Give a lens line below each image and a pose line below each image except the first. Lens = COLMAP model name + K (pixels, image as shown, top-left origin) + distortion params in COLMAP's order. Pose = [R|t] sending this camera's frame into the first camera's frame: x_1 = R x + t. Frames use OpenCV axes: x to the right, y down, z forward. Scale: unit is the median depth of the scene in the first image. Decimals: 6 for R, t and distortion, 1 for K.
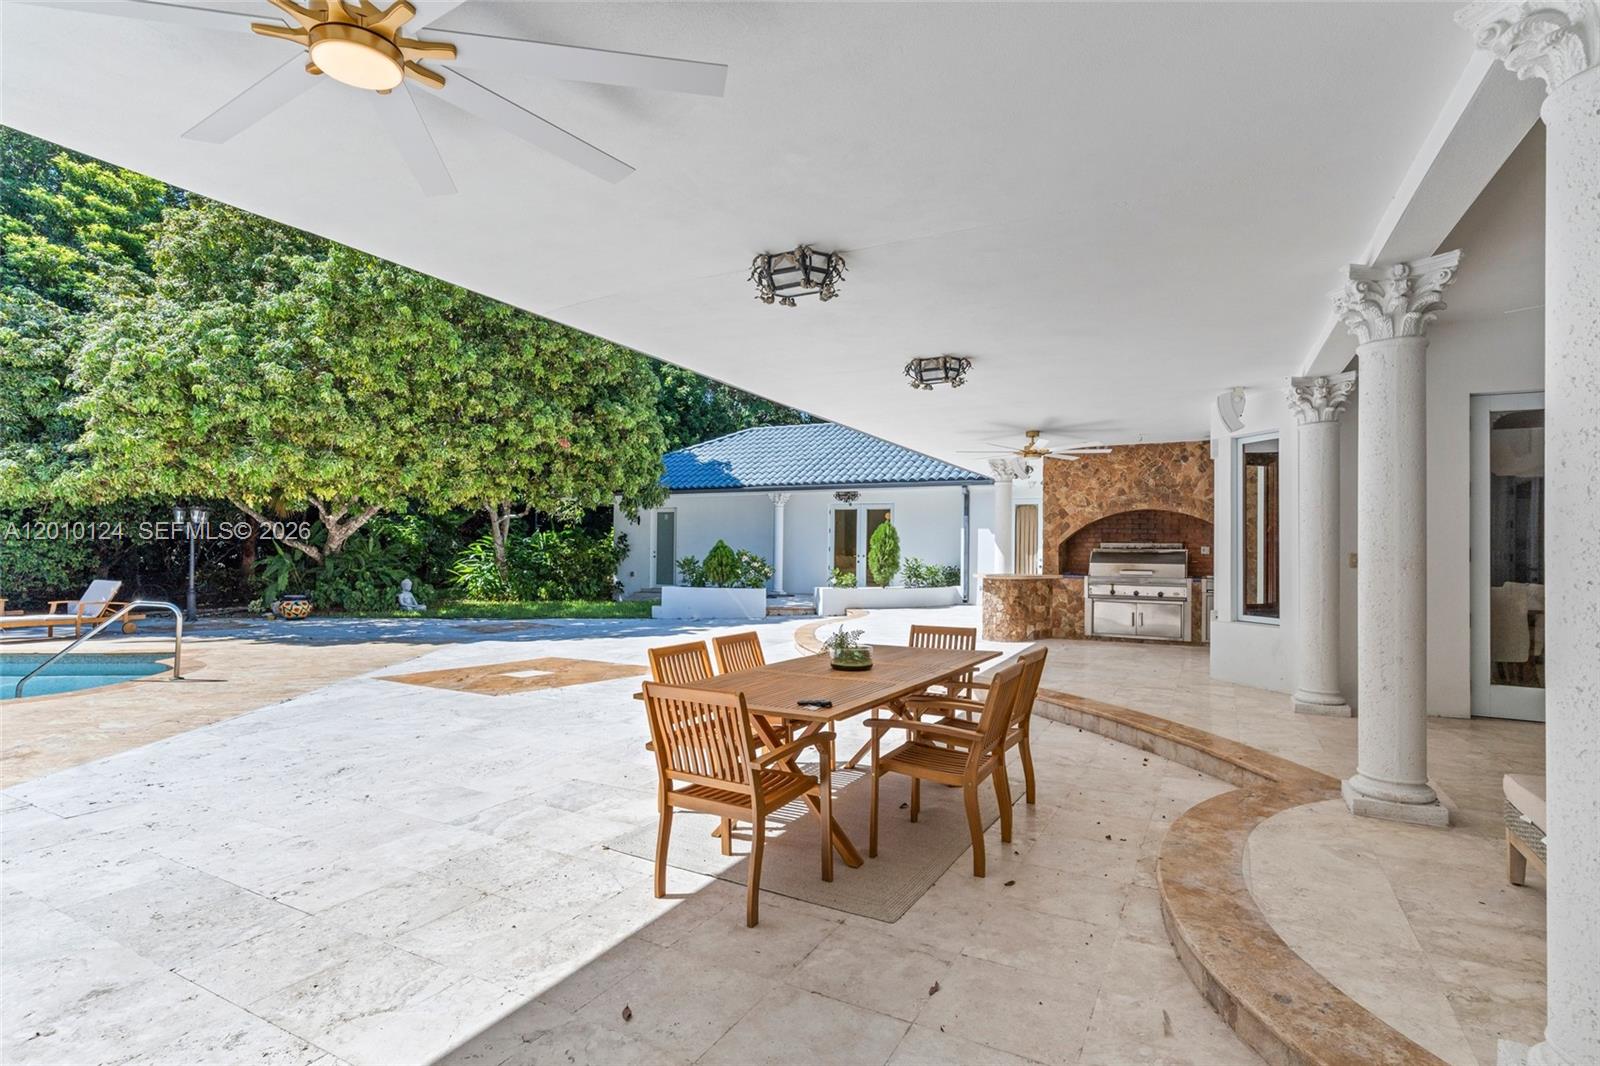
lens RADIAL K [[770.2, 0, 804.9], [0, 770.2, 536.1], [0, 0, 1]] dist [0.002548, -0.000267]
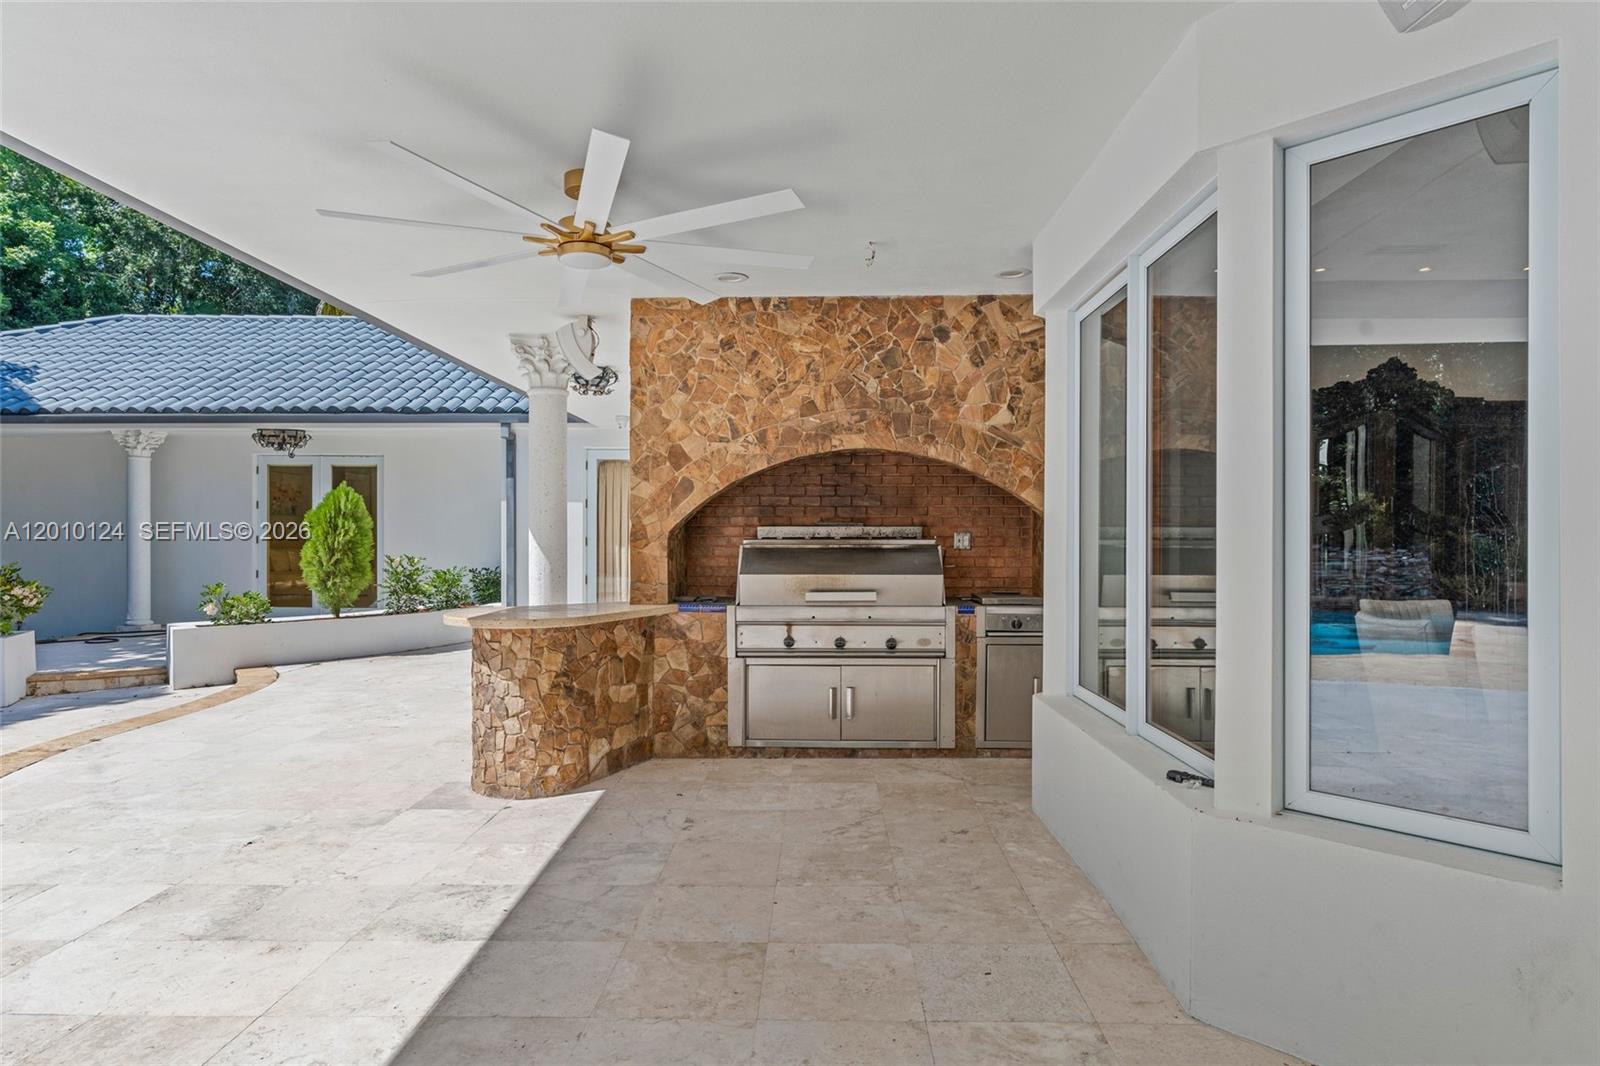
lens RADIAL K [[883.1, 0, 800.8], [0, 883.1, 536.8], [0, 0, 1]] dist [0.001201, -0.000139]
pose [[0.894156, -0.012242, 0.447588, 0.183281], [0.001762, 0.999715, 0.023823, 0.002608], [-0.447752, -0.020513, 0.893922, 0.550422]]
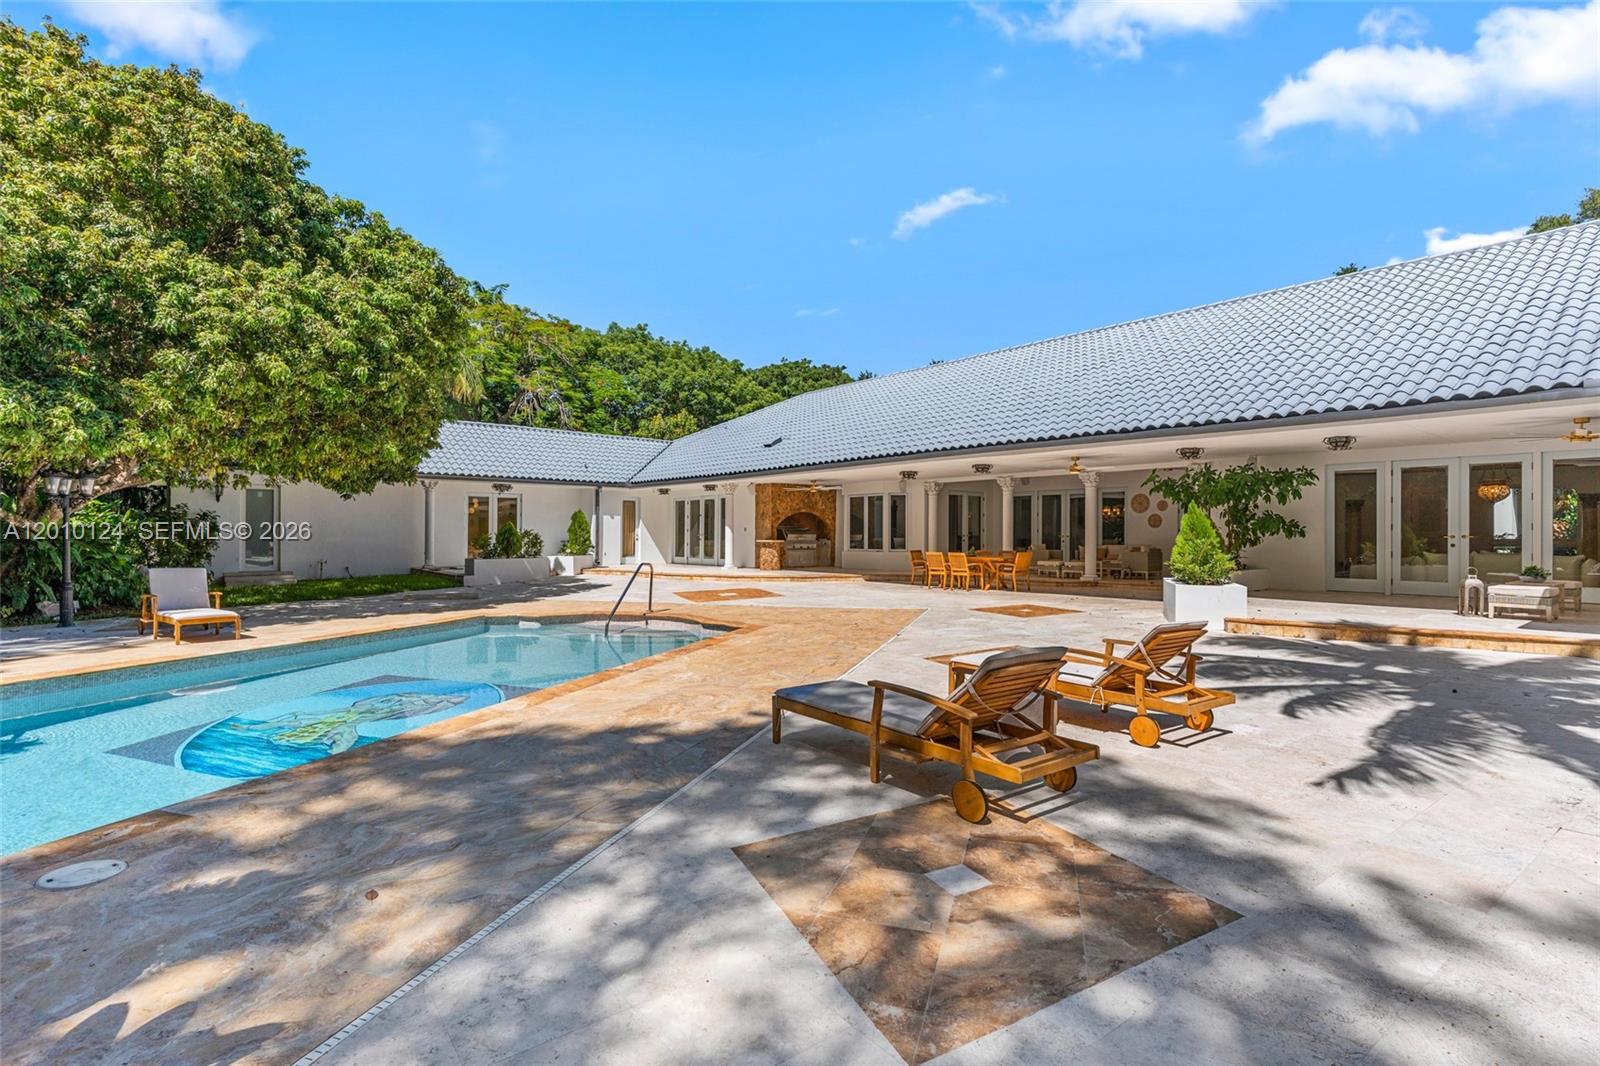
lens RADIAL K [[770.2, 0, 784.2], [0, 770.2, 530.8], [0, 0, 1]] dist [0.002548, -0.000267]
pose [[0.415541, -0.002821, 0.909570, -1.671521], [-0.013908, 0.999859, 0.009455, 0.002109], [-0.909468, -0.016579, 0.415443, 0.068602]]
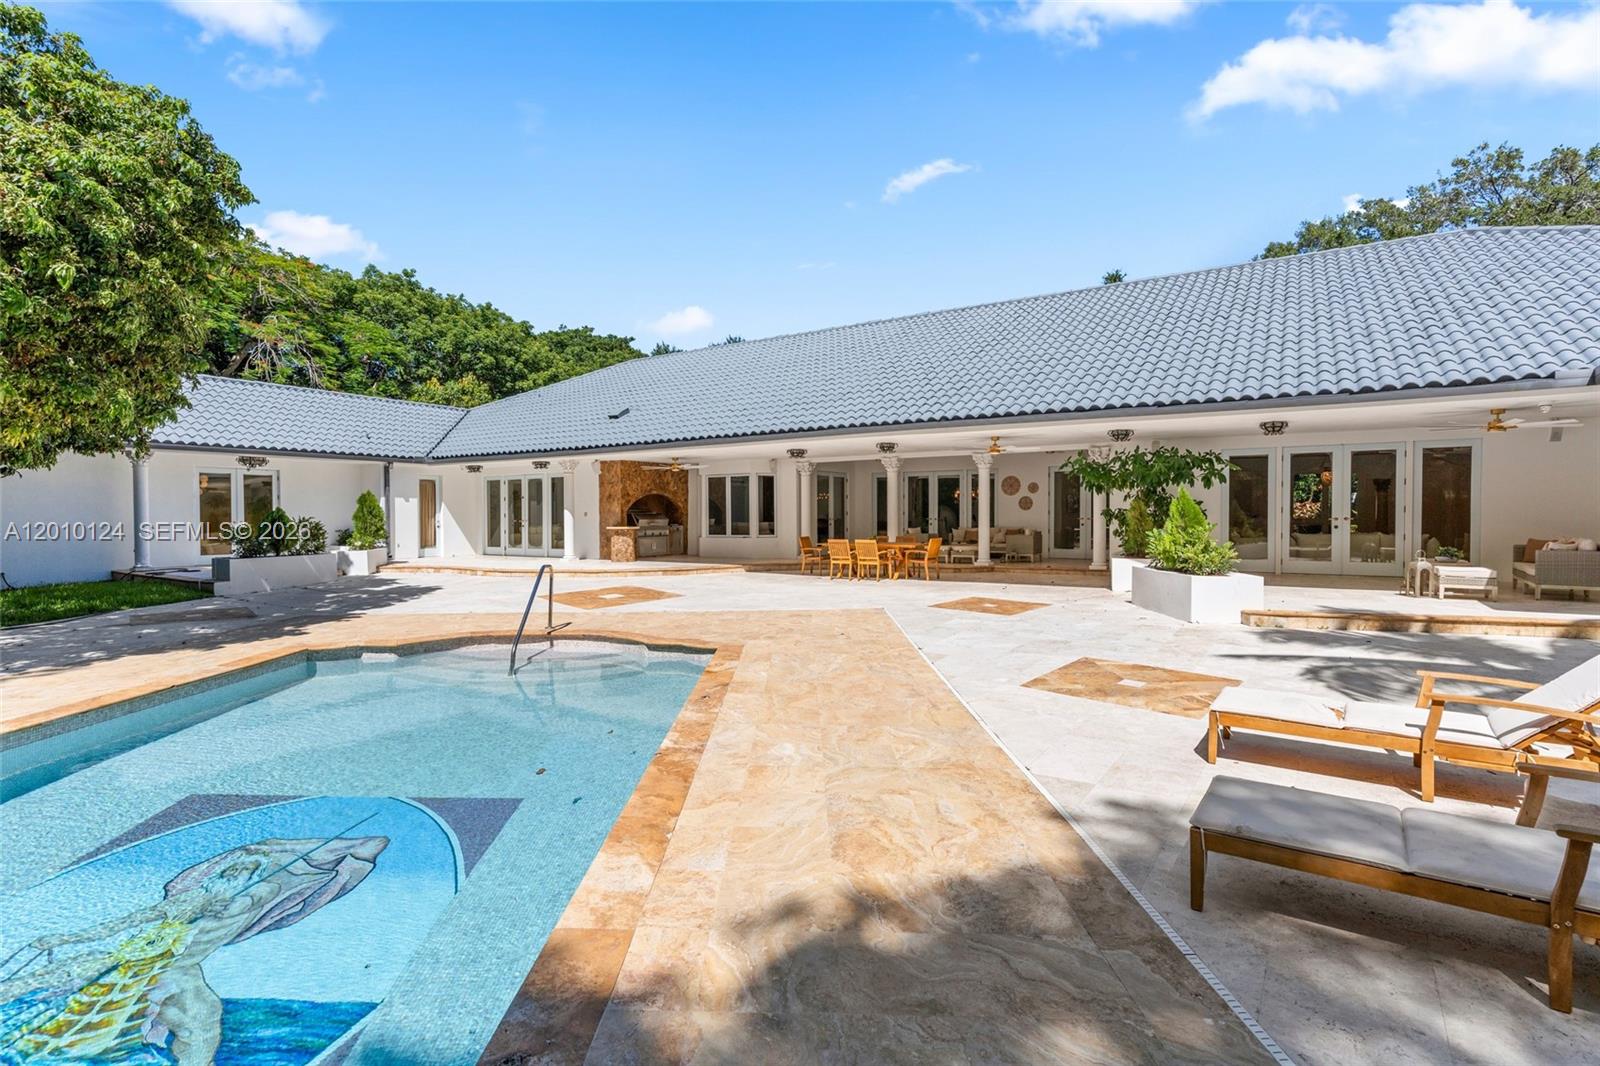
lens RADIAL K [[770.2, 0, 792.5], [0, 770.2, 534.8], [0, 0, 1]] dist [0.002548, -0.000267]
pose [[0.115484, -0.035794, 0.992664, -1.528341], [-0.009777, 0.999261, 0.037169, -0.004425], [-0.993261, -0.013998, 0.115048, 0.375835]]
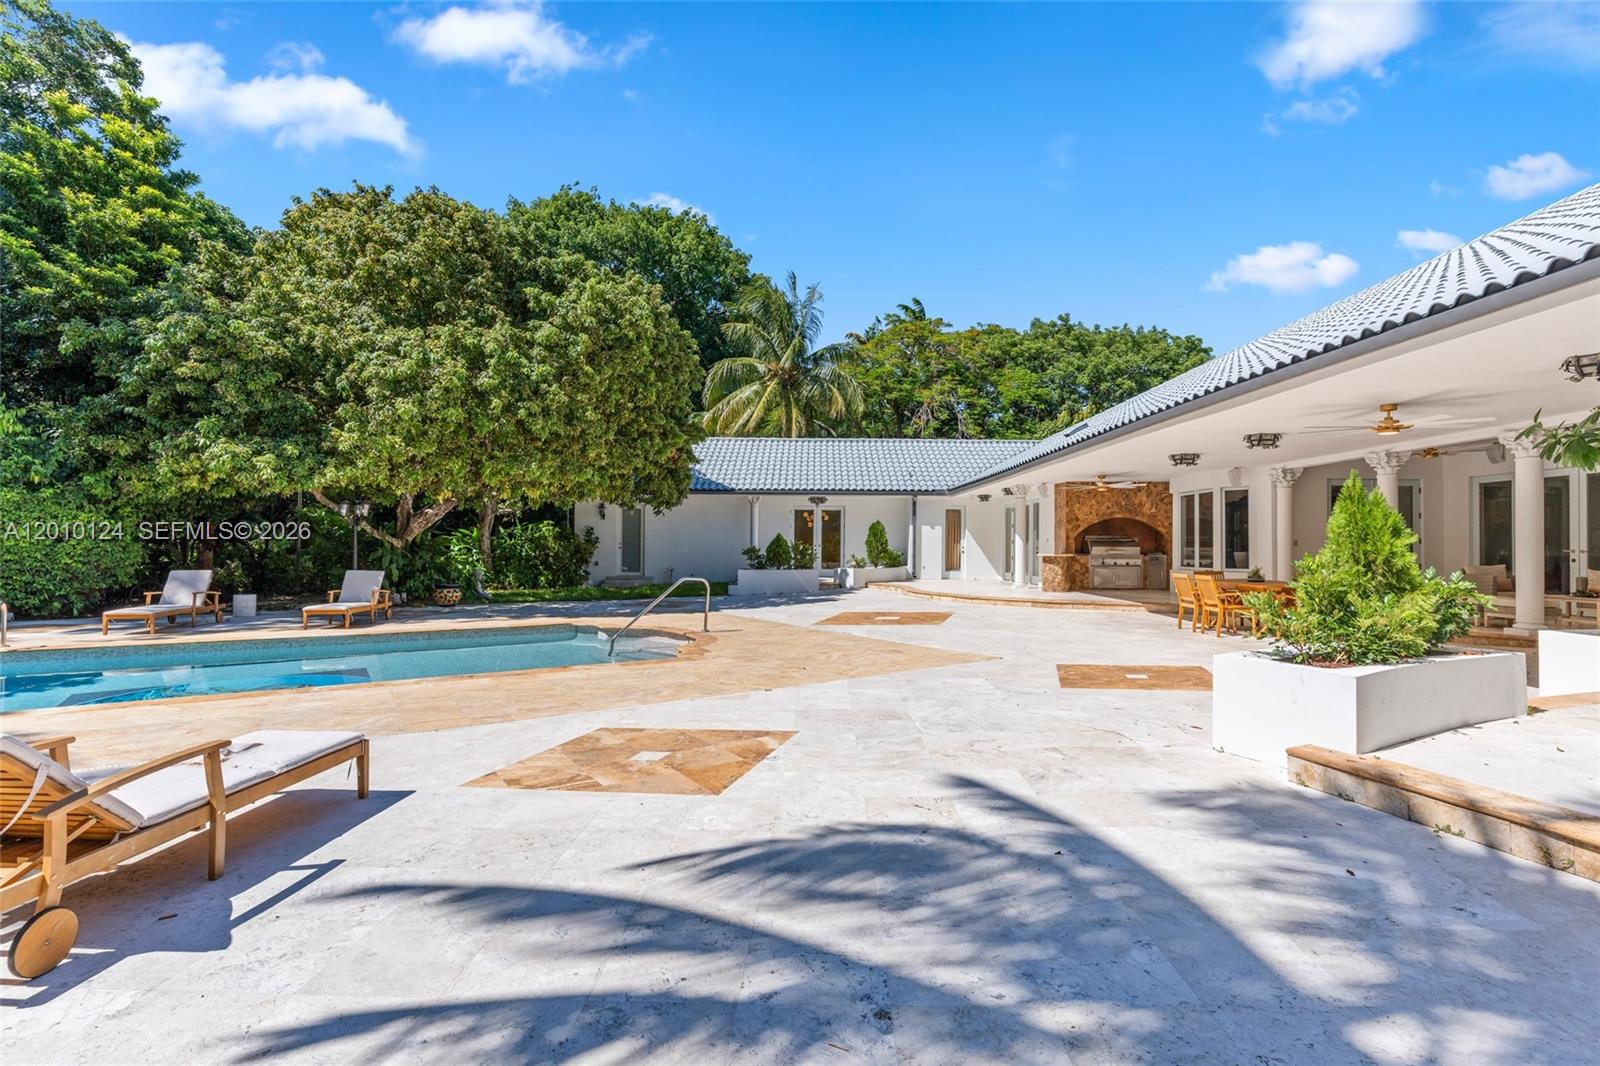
lens RADIAL K [[770.2, 0, 797.3], [0, 770.2, 534.1], [0, 0, 1]] dist [0.002548, -0.000267]
pose [[0.890689, 0.001472, 0.454610, -1.039192], [-0.003836, 0.999983, 0.004279, 0.000199], [-0.454596, -0.005555, 0.890680, -0.276209]]
